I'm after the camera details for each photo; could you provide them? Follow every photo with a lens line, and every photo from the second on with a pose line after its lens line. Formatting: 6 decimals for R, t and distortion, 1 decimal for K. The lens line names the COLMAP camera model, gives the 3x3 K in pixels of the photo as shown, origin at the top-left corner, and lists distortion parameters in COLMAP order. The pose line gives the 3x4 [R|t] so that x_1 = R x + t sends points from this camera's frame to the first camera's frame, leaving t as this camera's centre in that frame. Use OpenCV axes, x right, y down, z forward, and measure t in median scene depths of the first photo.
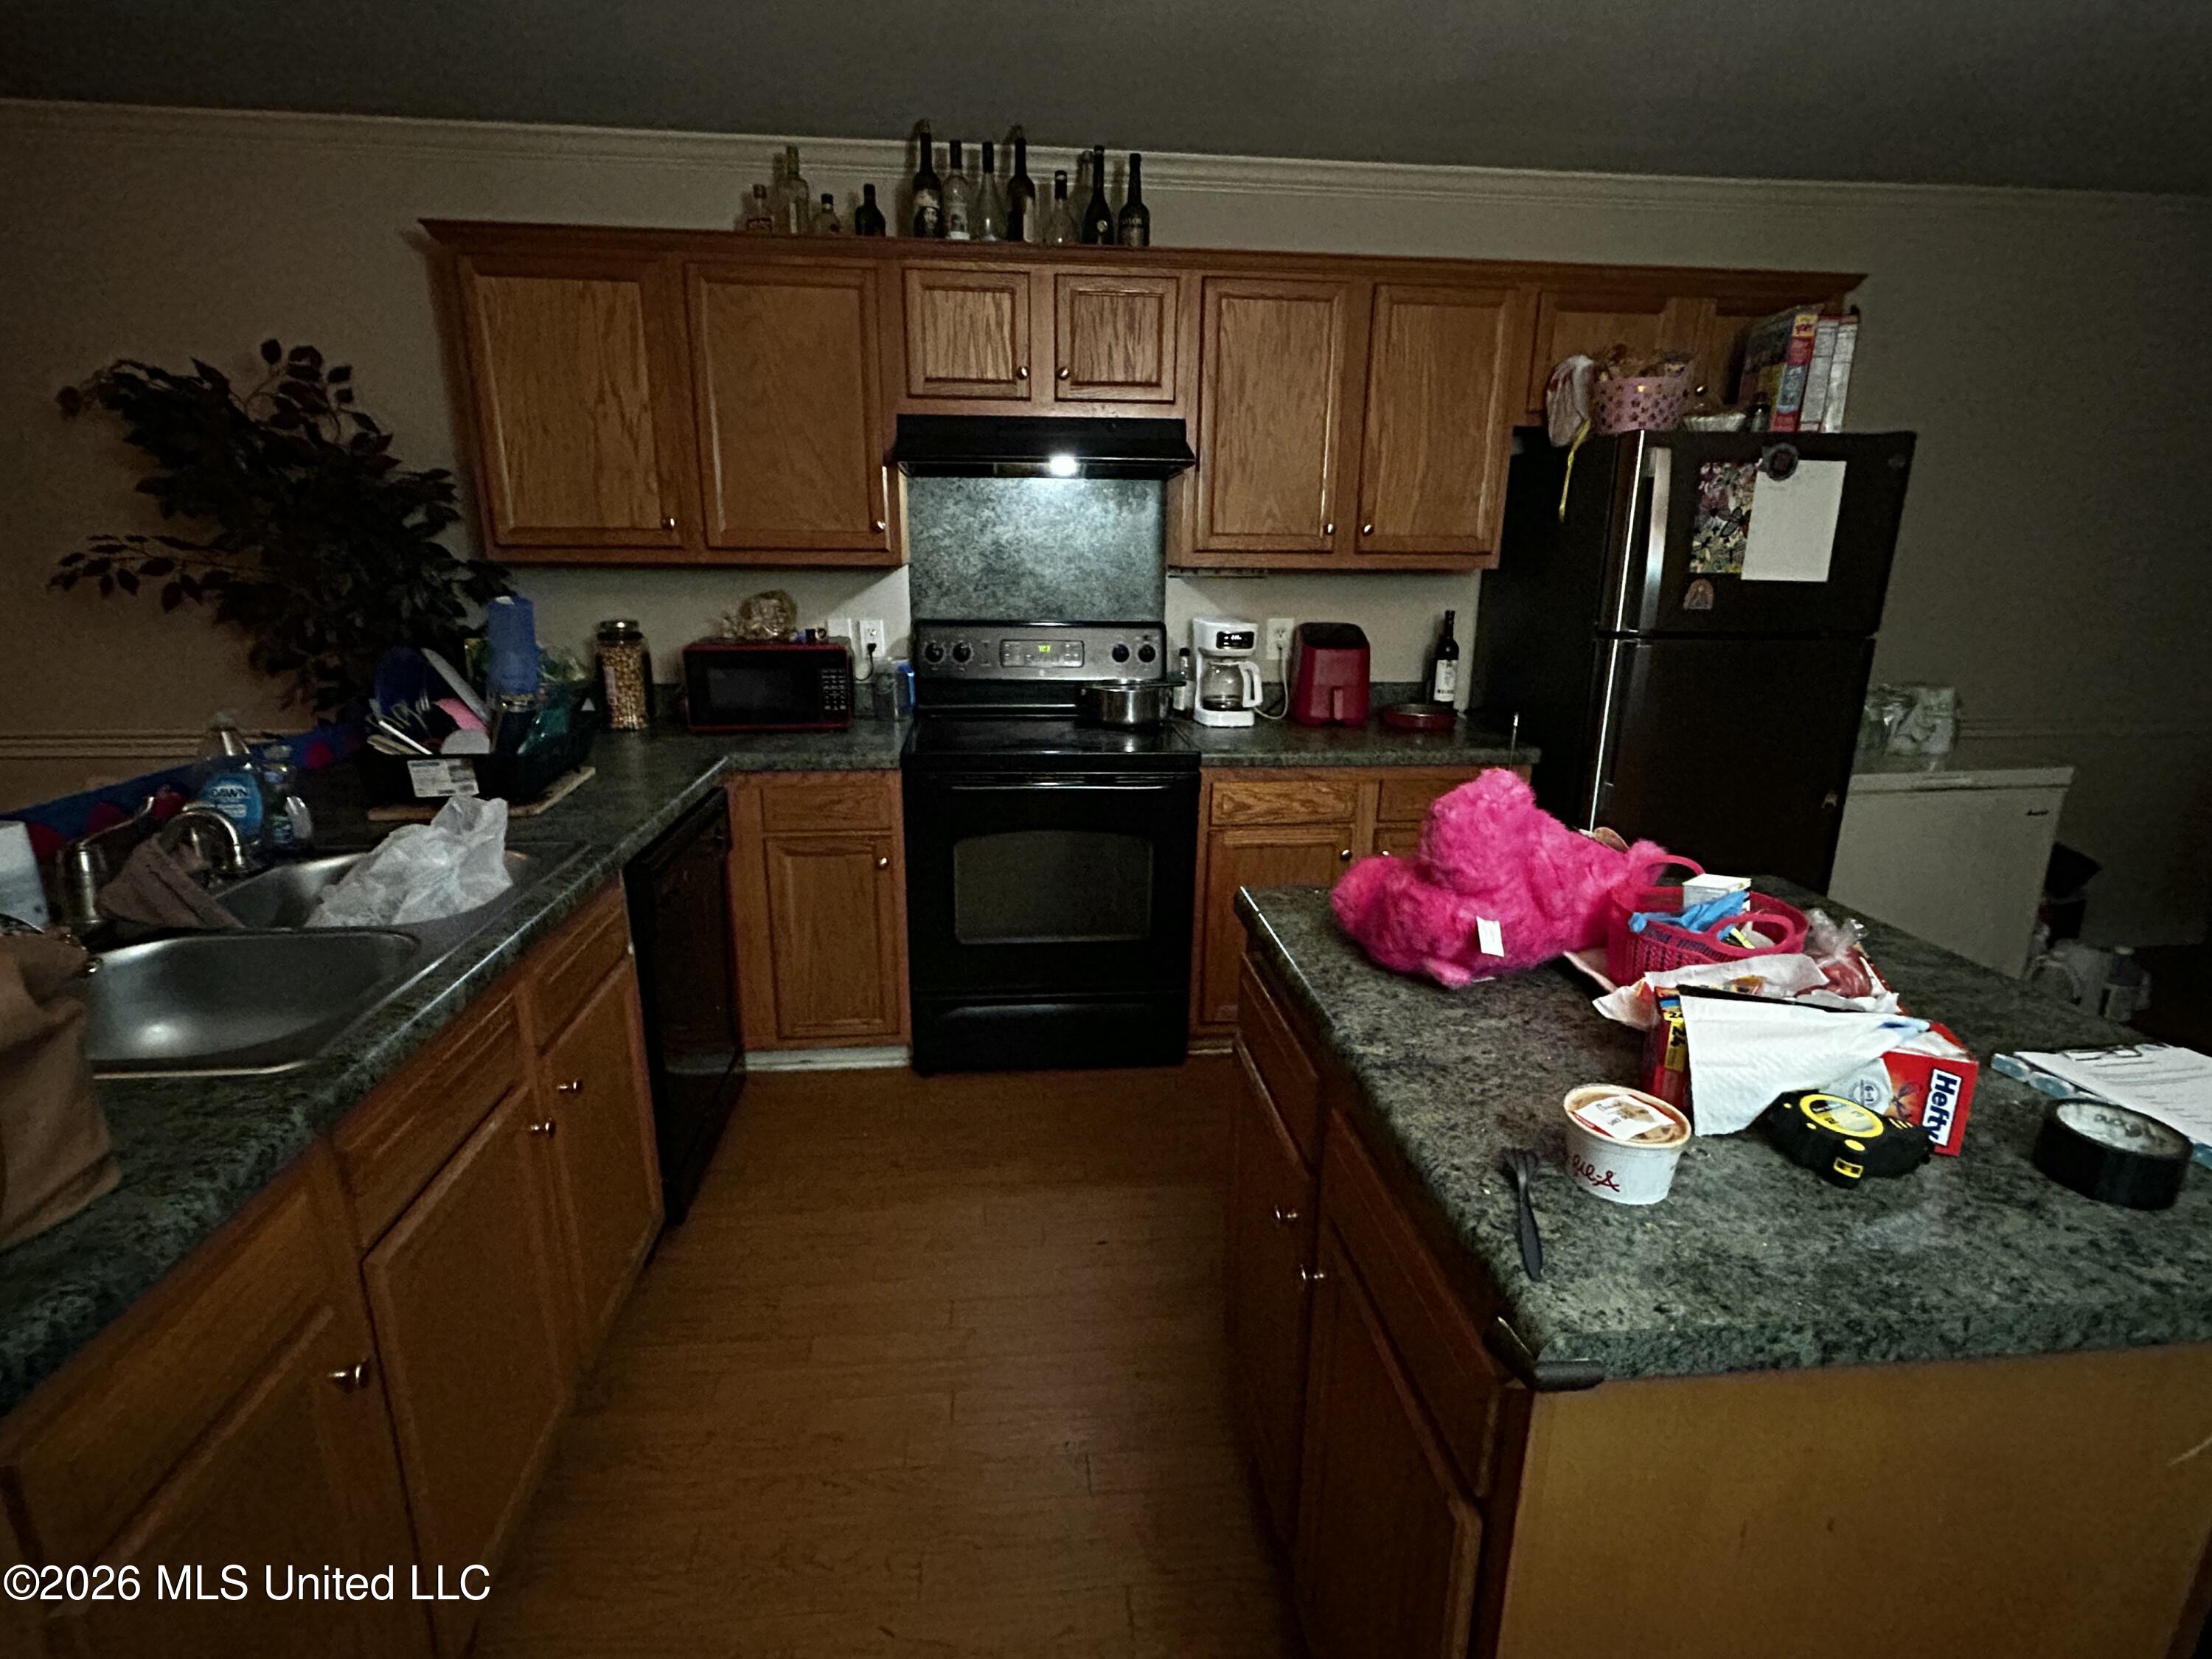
lens RADIAL K [[1051.0, 0, 1100.5], [0, 1051.0, 829.8], [0, 0, 1]] dist [-0.001375, -0.000407]
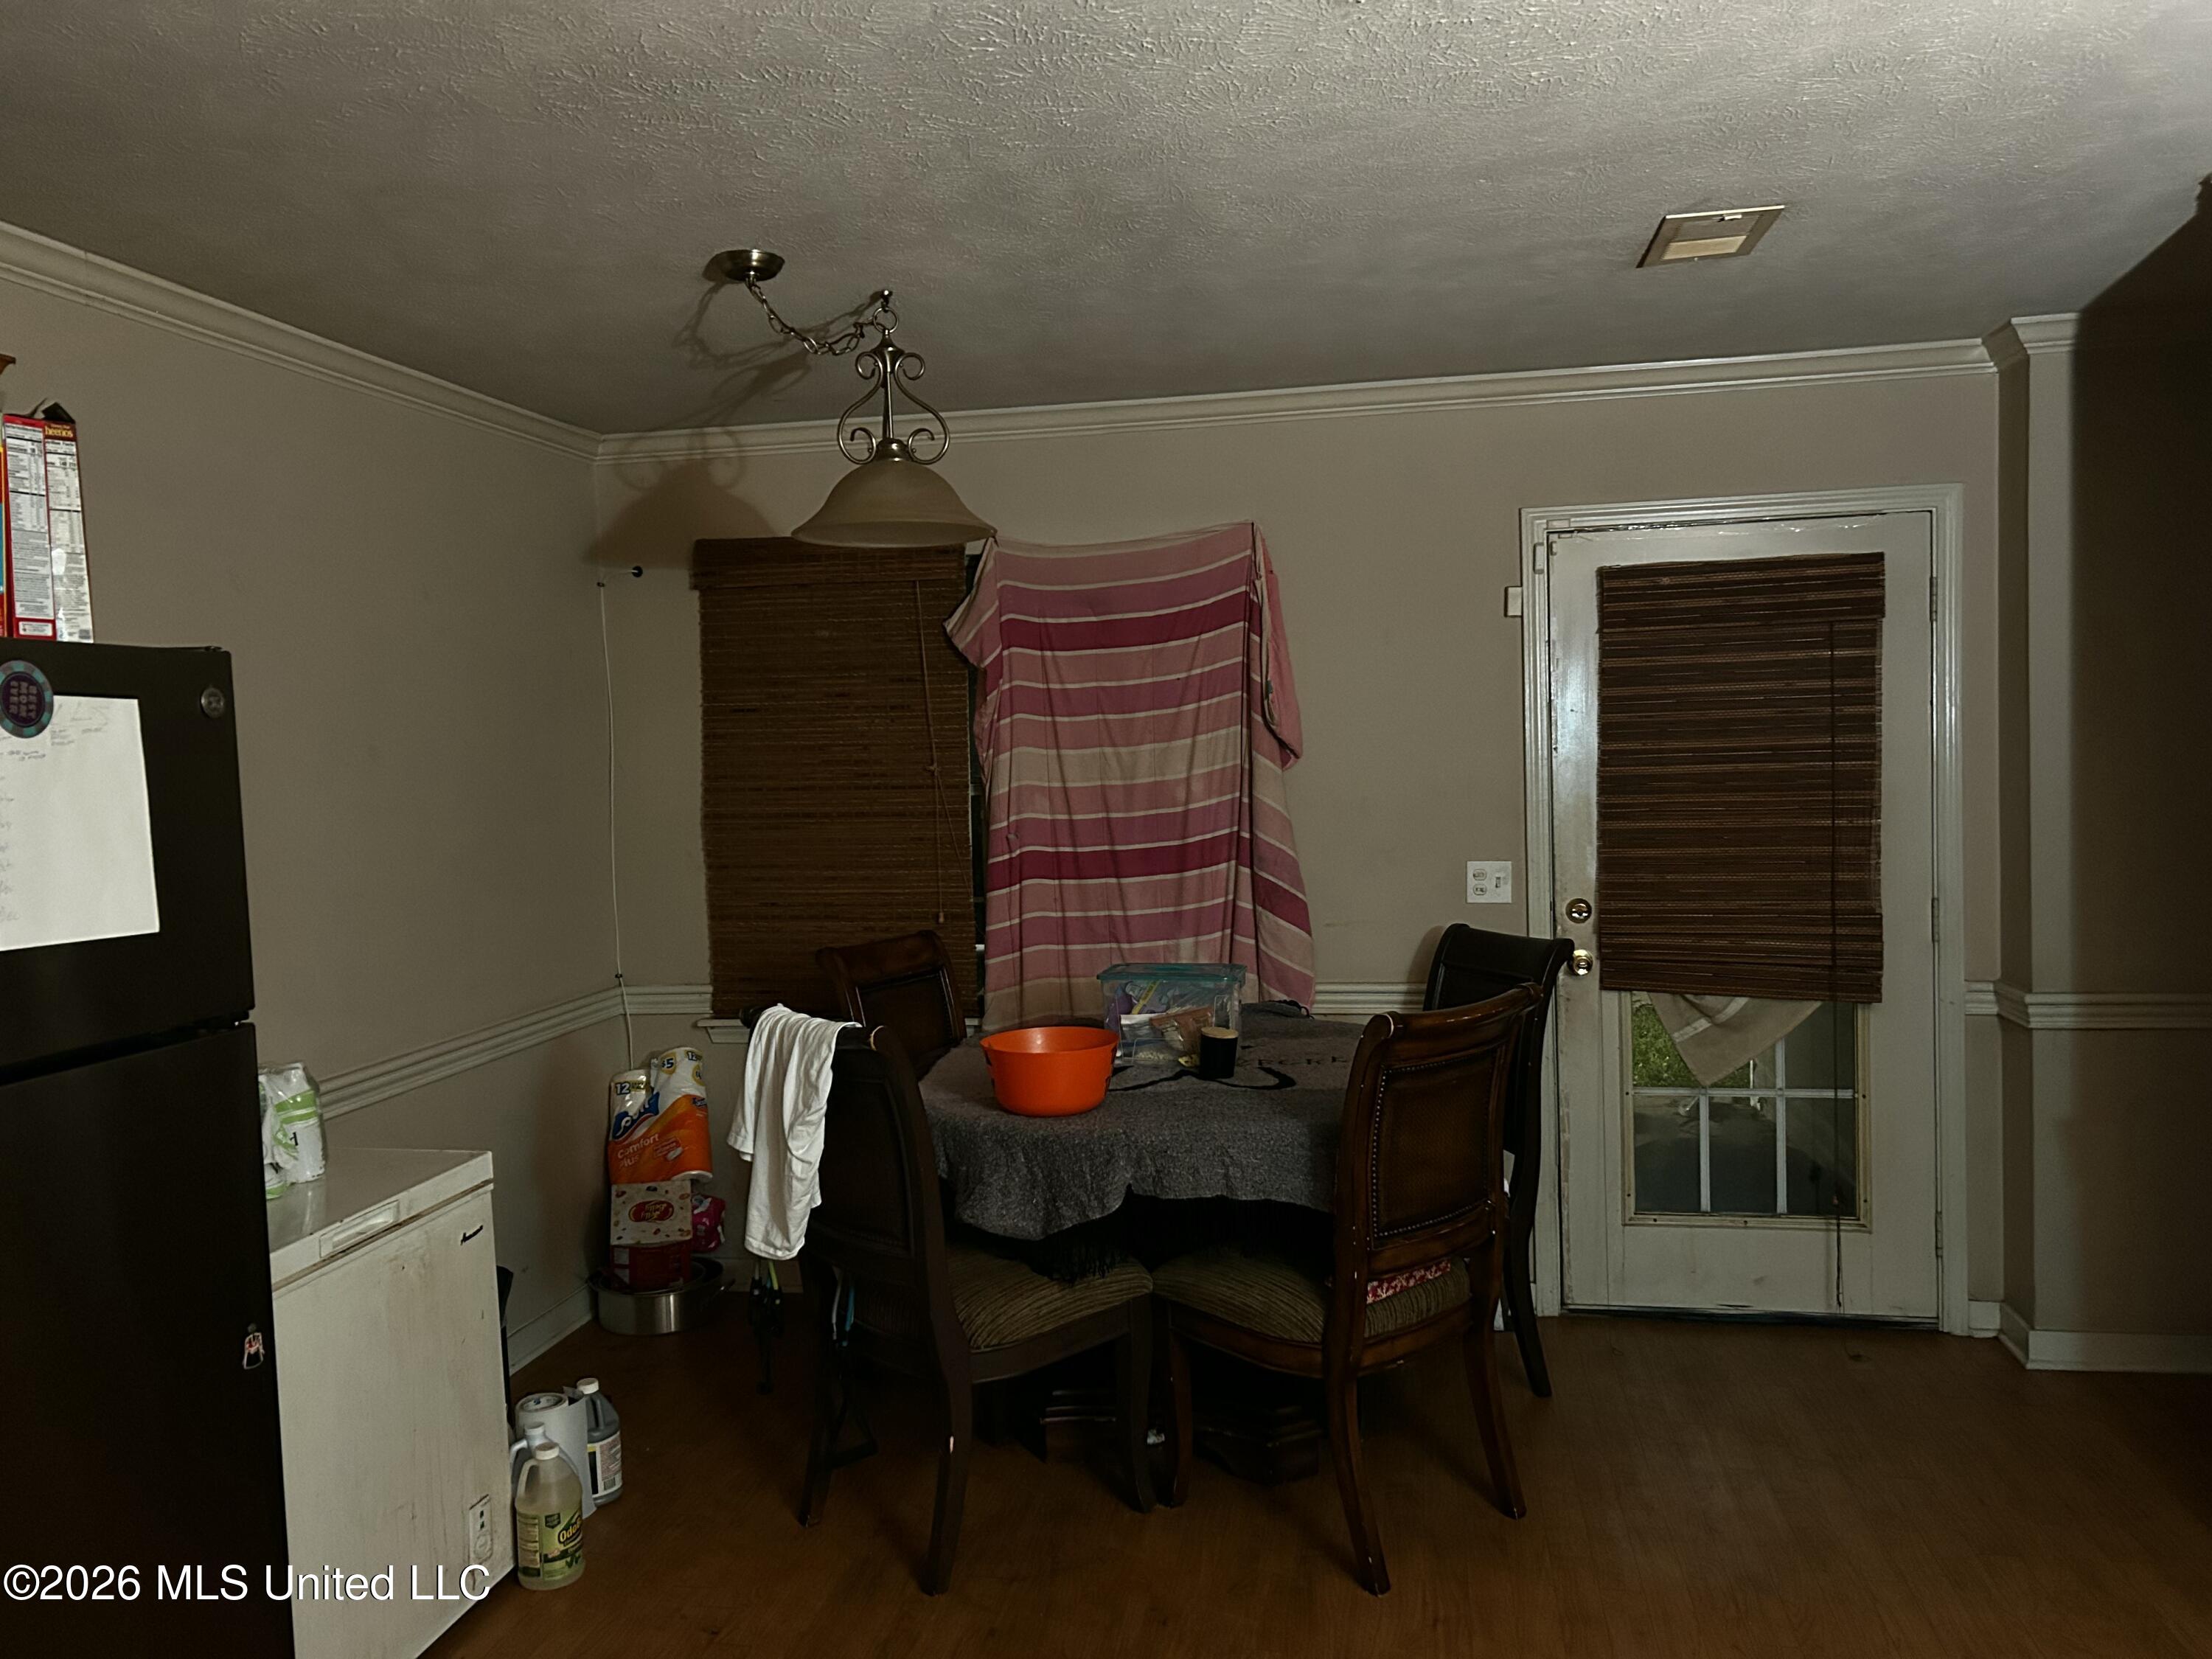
lens RADIAL K [[1665.7, 0, 1080.8], [0, 1665.7, 813.1], [0, 0, 1]] dist [0.042609, -0.007557]
pose [[0.289304, -0.051757, 0.955837, 0.058761], [0.289617, 0.956470, -0.035868, -0.128166], [-0.912373, 0.287204, 0.291701, 0.338745]]
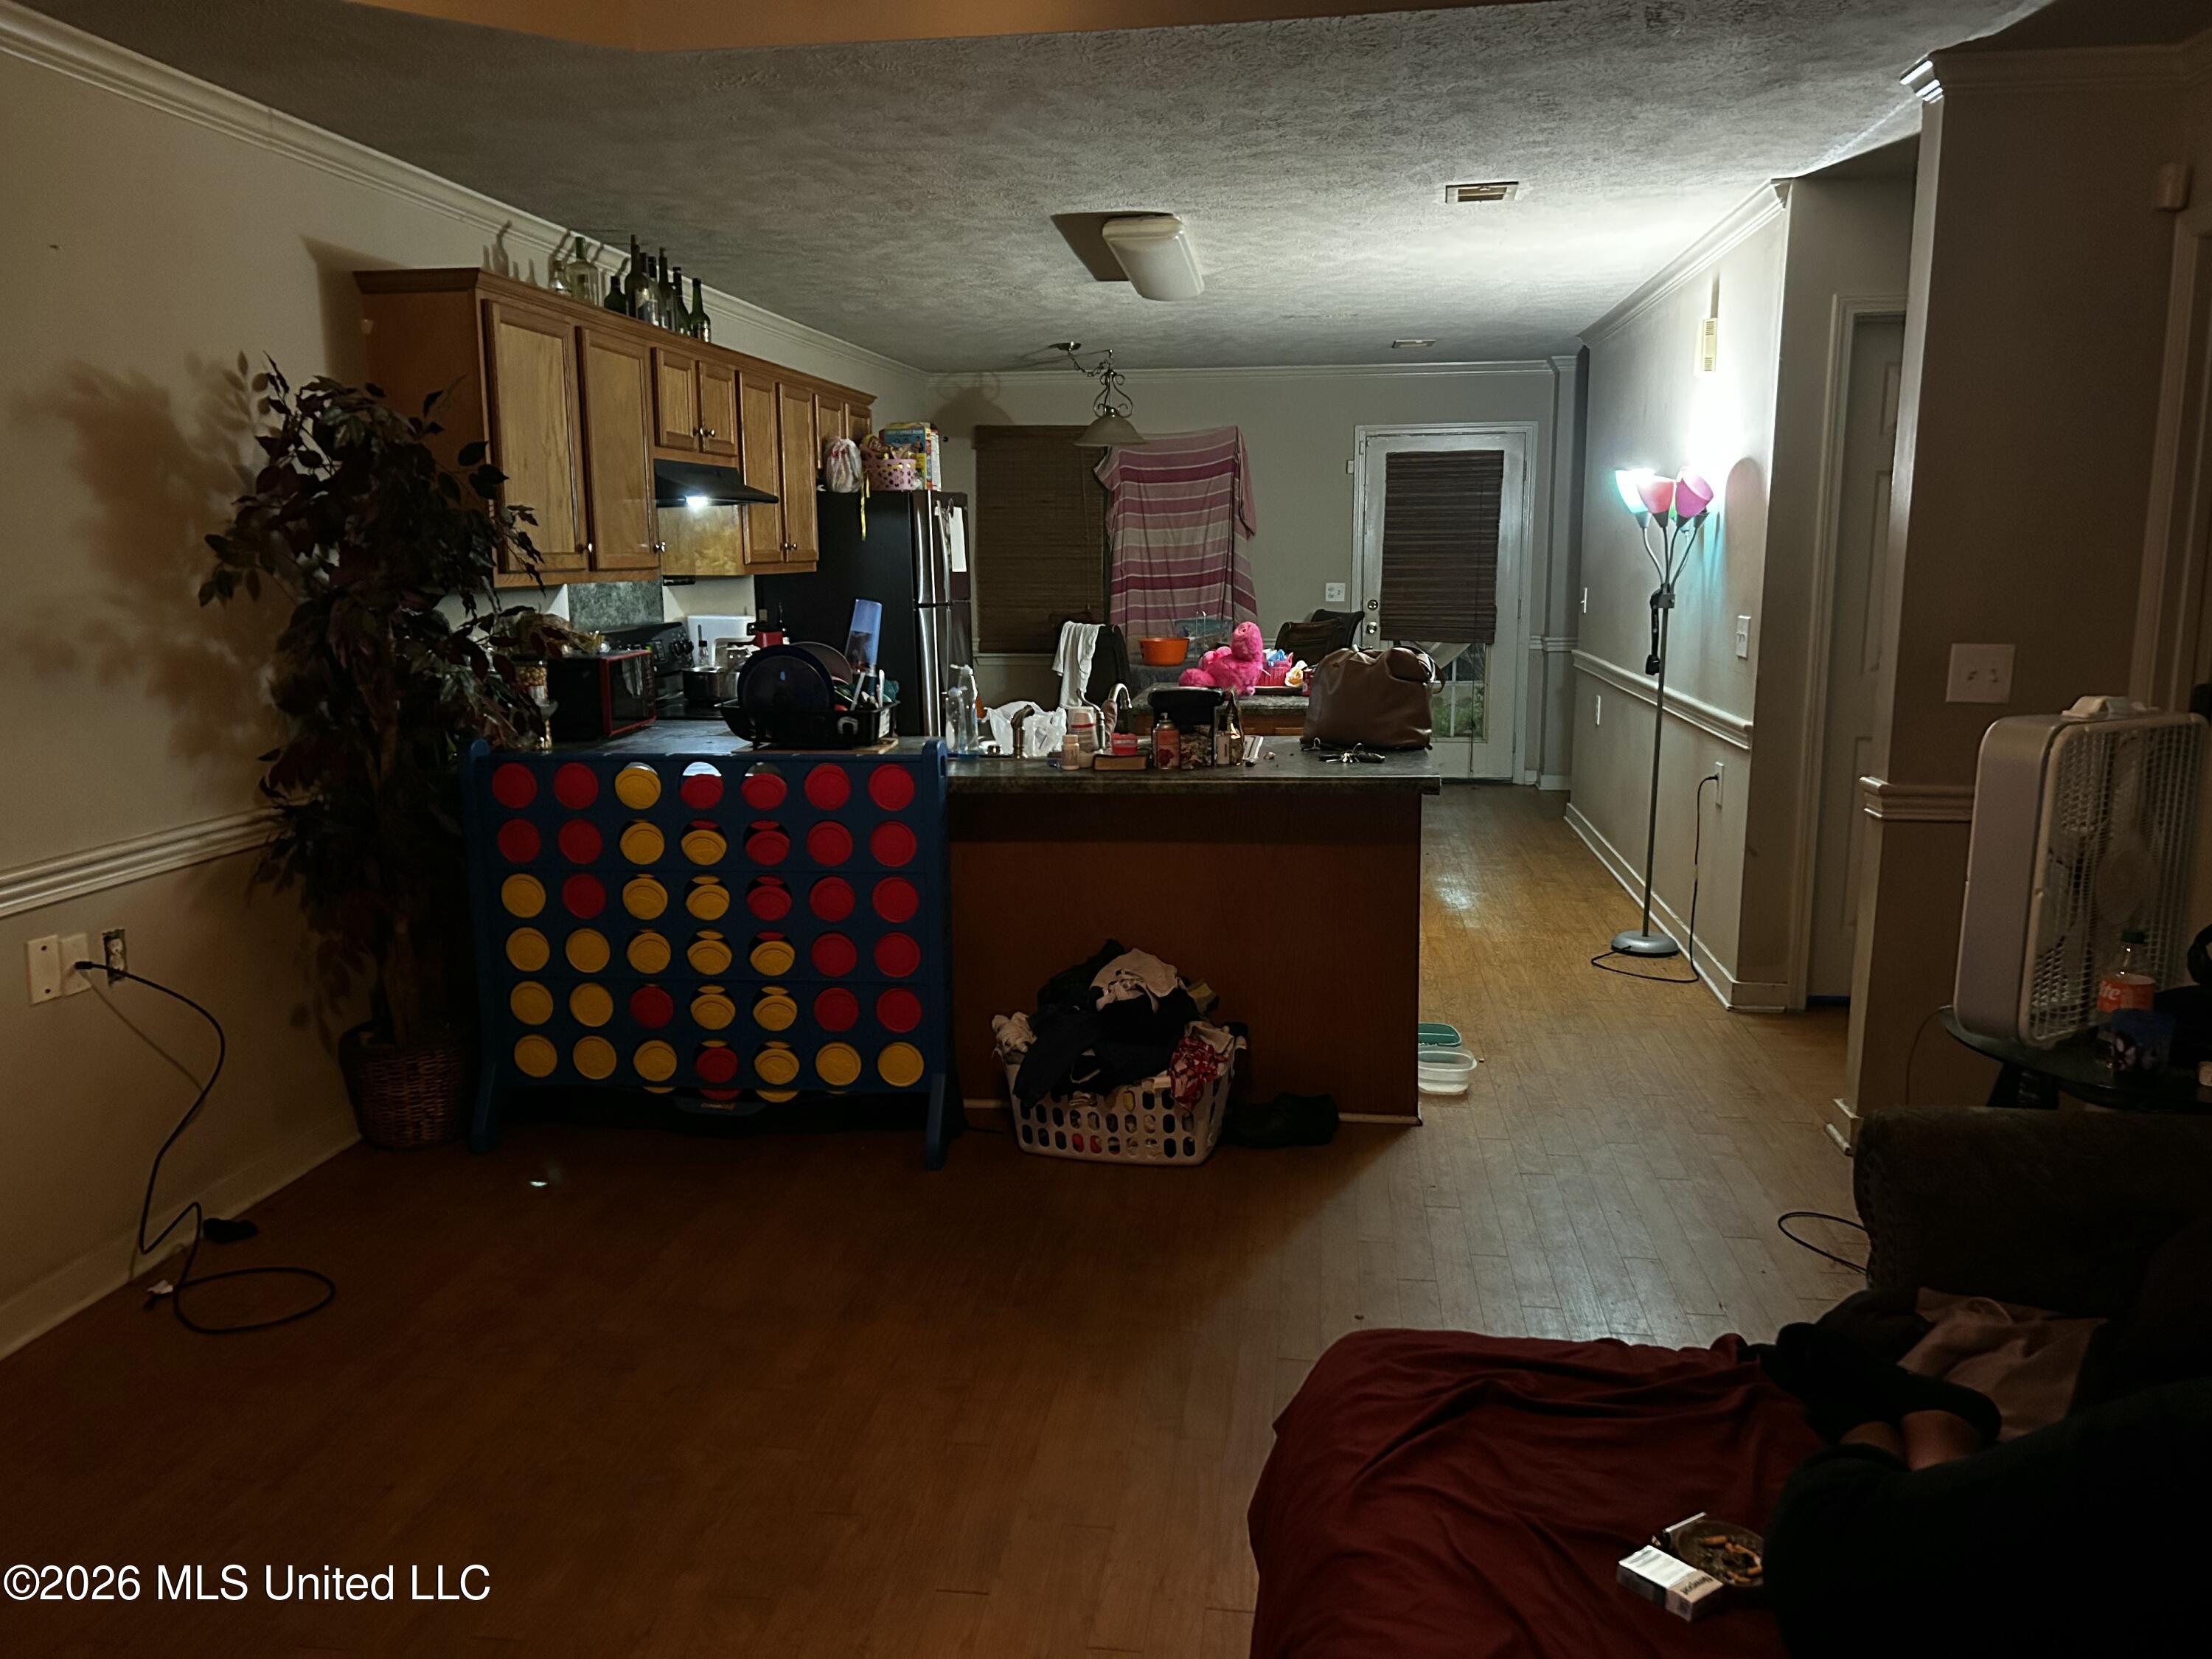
lens RADIAL K [[1660.7, 0, 1093.8], [0, 1660.7, 834.2], [0, 0, 1]] dist [0.051889, -0.063396]
pose [[0.234031, -0.179780, 0.955463, -1.967709], [0.273833, 0.955157, 0.112650, -0.059307], [-0.932869, 0.235274, 0.272766, 0.097194]]
